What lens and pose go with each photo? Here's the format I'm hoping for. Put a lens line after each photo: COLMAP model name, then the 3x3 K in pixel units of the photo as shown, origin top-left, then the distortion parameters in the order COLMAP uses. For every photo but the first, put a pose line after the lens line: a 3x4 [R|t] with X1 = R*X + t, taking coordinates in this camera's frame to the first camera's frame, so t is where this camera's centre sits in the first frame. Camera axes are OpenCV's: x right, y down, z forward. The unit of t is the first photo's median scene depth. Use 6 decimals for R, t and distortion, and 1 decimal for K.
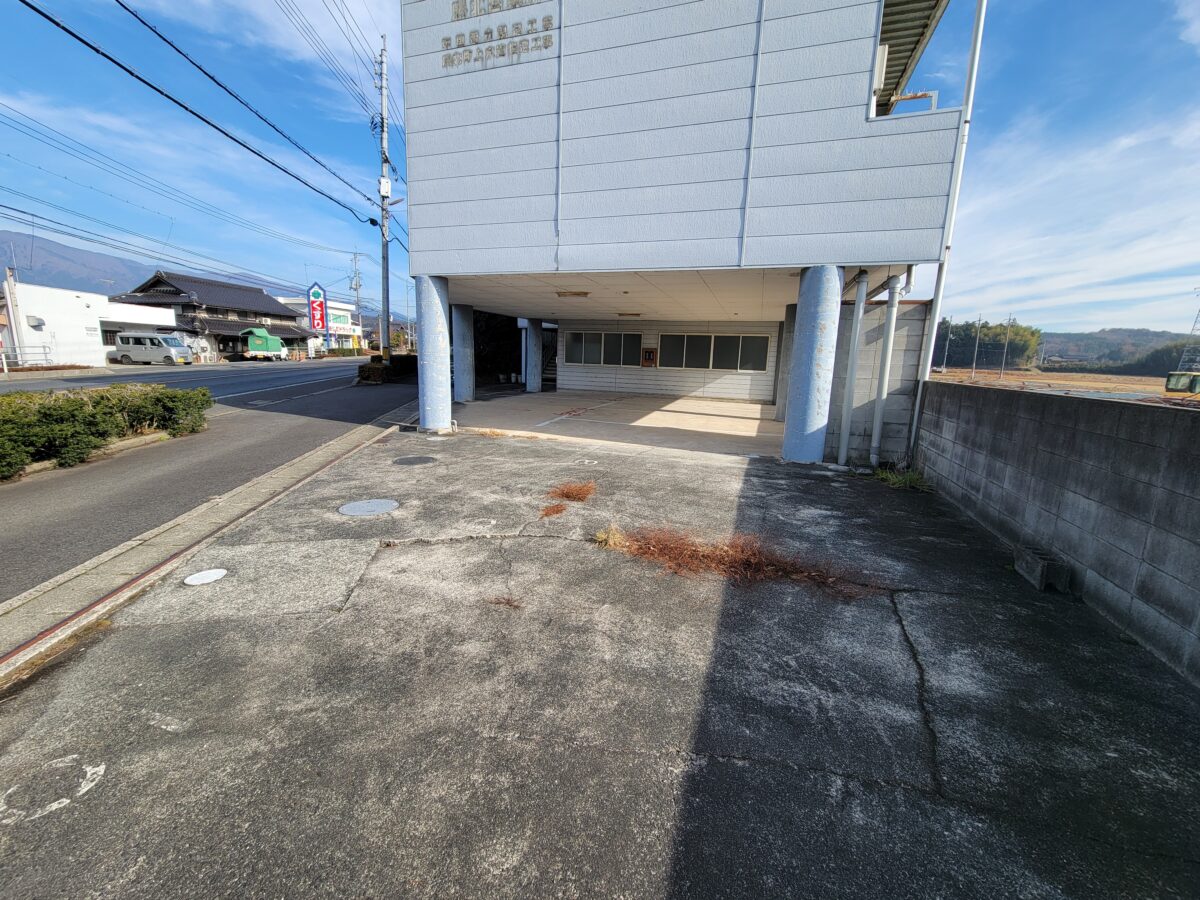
lens RADIAL K [[487.3, 0, 597.9], [0, 487.3, 447.4], [0, 0, 1]] dist [0.002340, -0.000105]
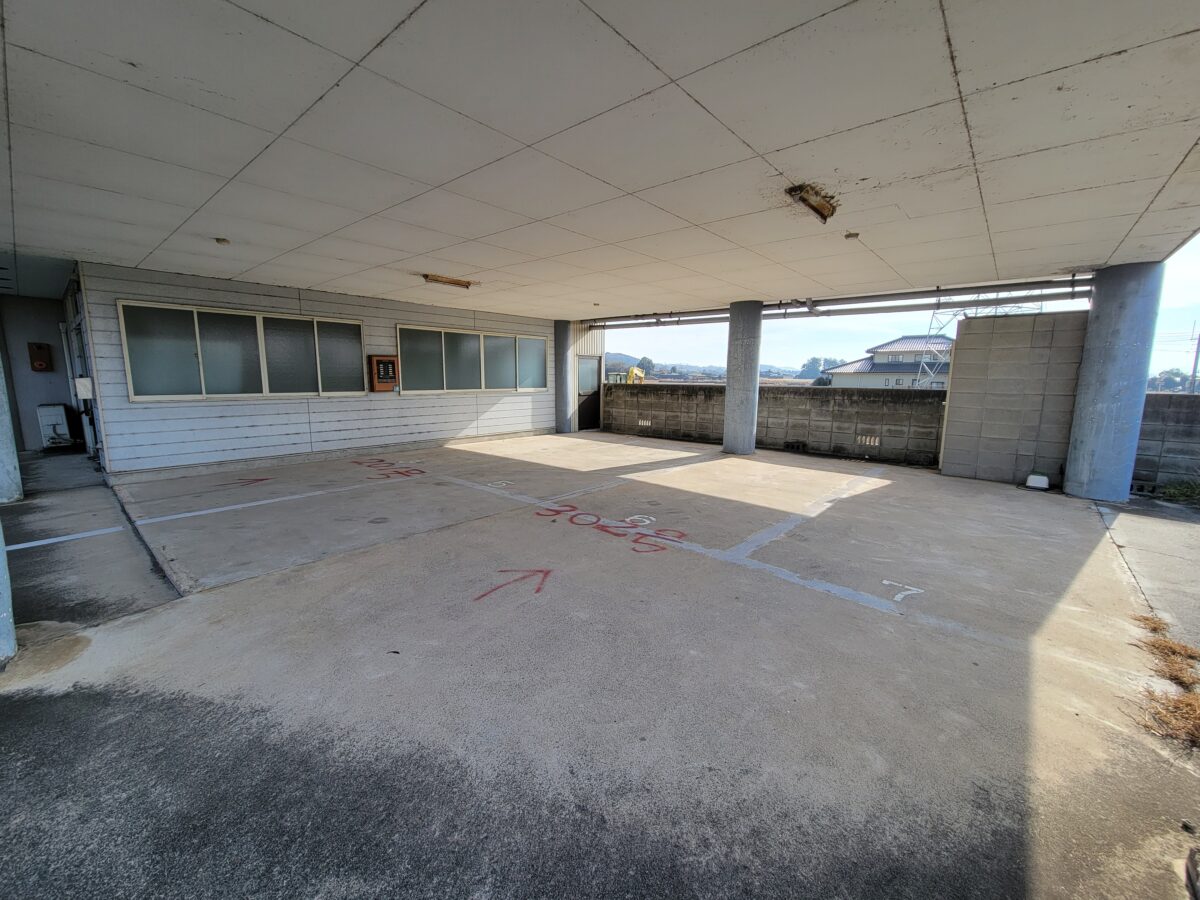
lens RADIAL K [[487.3, 0, 597.9], [0, 487.3, 447.4], [0, 0, 1]] dist [0.002340, -0.000105]
pose [[0.376222, -0.166190, 0.911503, -0.656651], [0.172335, 0.979166, 0.107396, -0.300397], [-0.910361, 0.116679, 0.397024, 1.458802]]
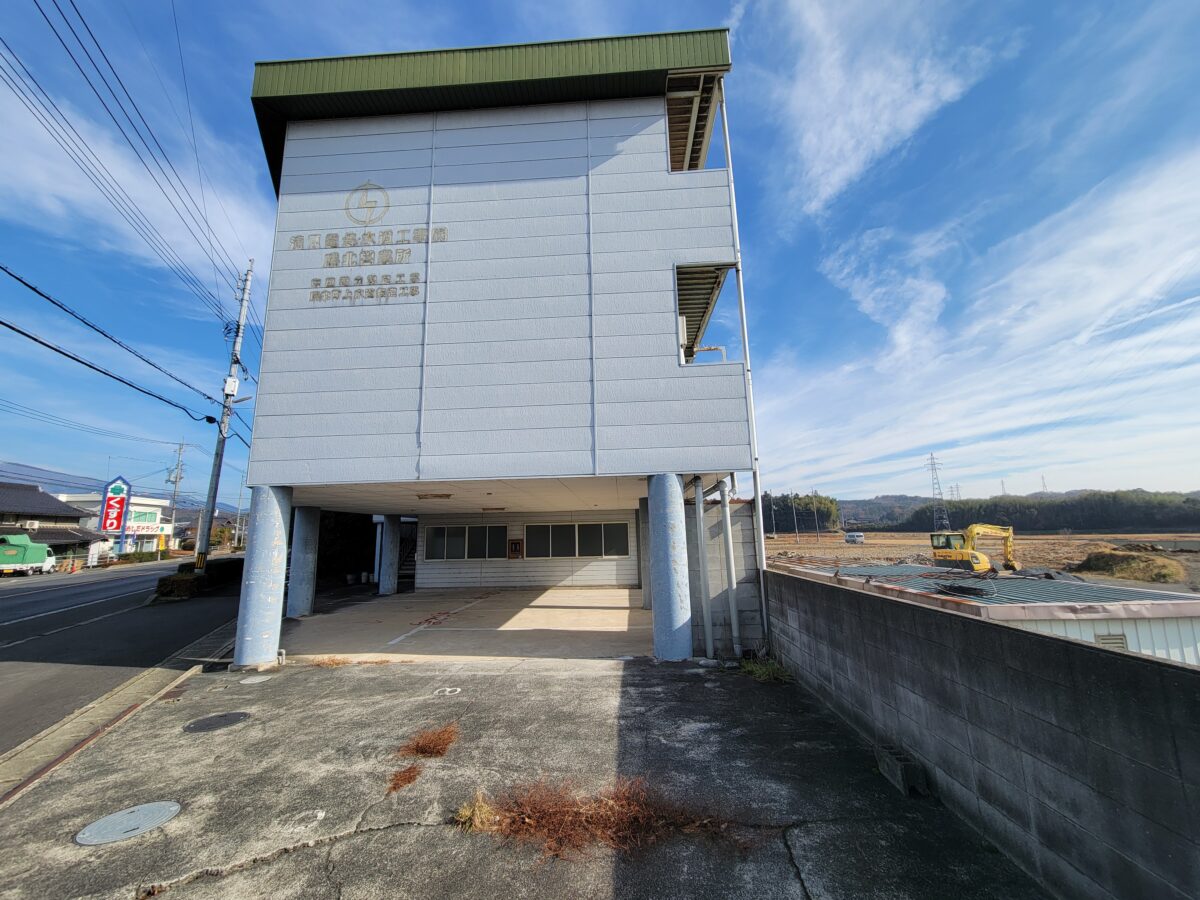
lens RADIAL K [[487.3, 0, 597.9], [0, 487.3, 447.4], [0, 0, 1]] dist [0.002340, -0.000105]
pose [[0.962993, -0.004892, 0.269482, 0.002271], [0.100777, 0.933850, -0.343174, -0.048530], [-0.249977, 0.357632, 0.899784, -0.012184]]
